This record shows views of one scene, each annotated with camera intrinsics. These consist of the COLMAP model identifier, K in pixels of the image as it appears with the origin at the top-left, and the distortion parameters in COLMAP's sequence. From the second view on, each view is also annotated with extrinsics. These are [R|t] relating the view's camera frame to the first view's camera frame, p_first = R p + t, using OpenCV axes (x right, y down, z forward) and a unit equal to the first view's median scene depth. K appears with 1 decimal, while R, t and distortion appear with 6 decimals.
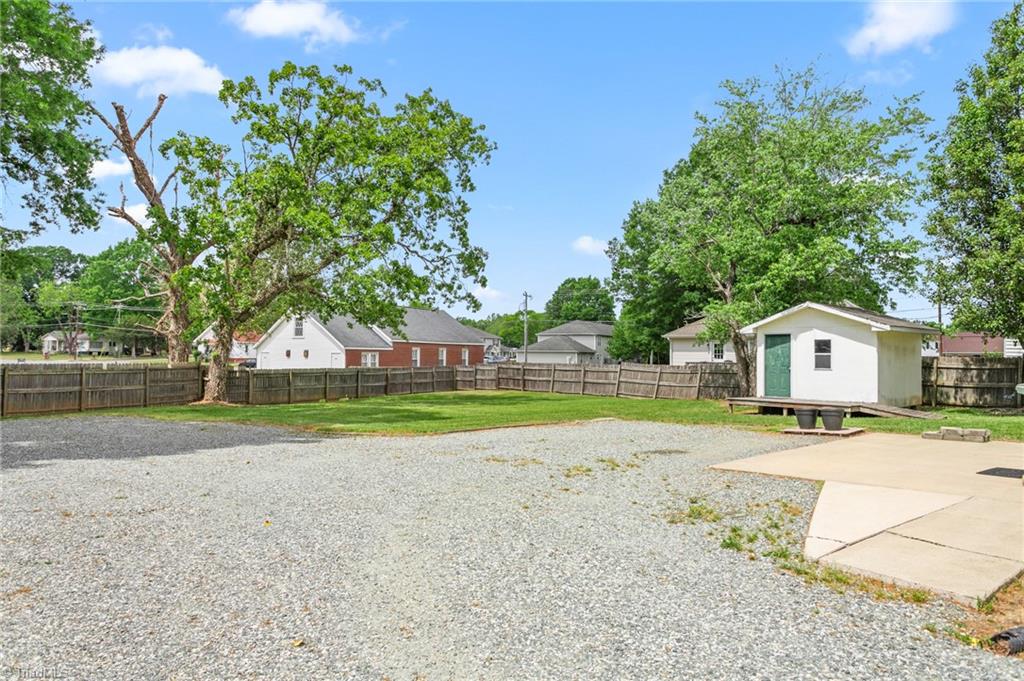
lens RADIAL K [[667.9, 0, 512.0], [0, 667.9, 340.5], [0, 0, 1]] dist [-0.003231, -0.000950]
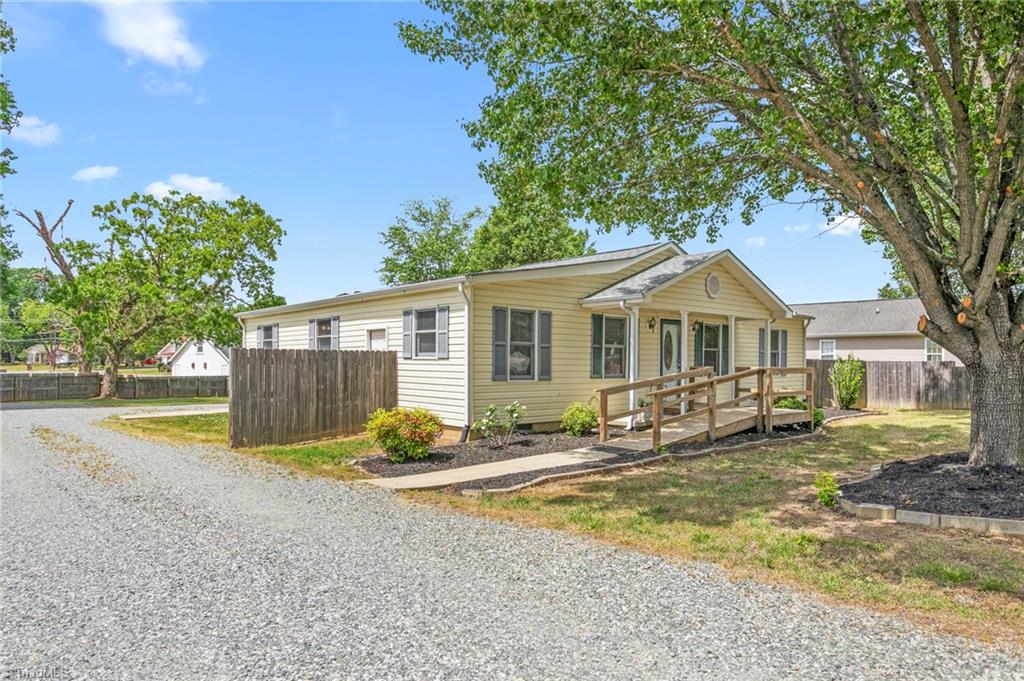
lens RADIAL K [[659.9, 0, 511.8], [0, 659.9, 361.8], [0, 0, 1]] dist [0.001837, 0.001410]
pose [[0.999974, -0.004137, 0.005826, 0.416255], [0.004021, 0.999796, 0.019818, -0.015810], [-0.005907, -0.019794, 0.999787, -0.465975]]
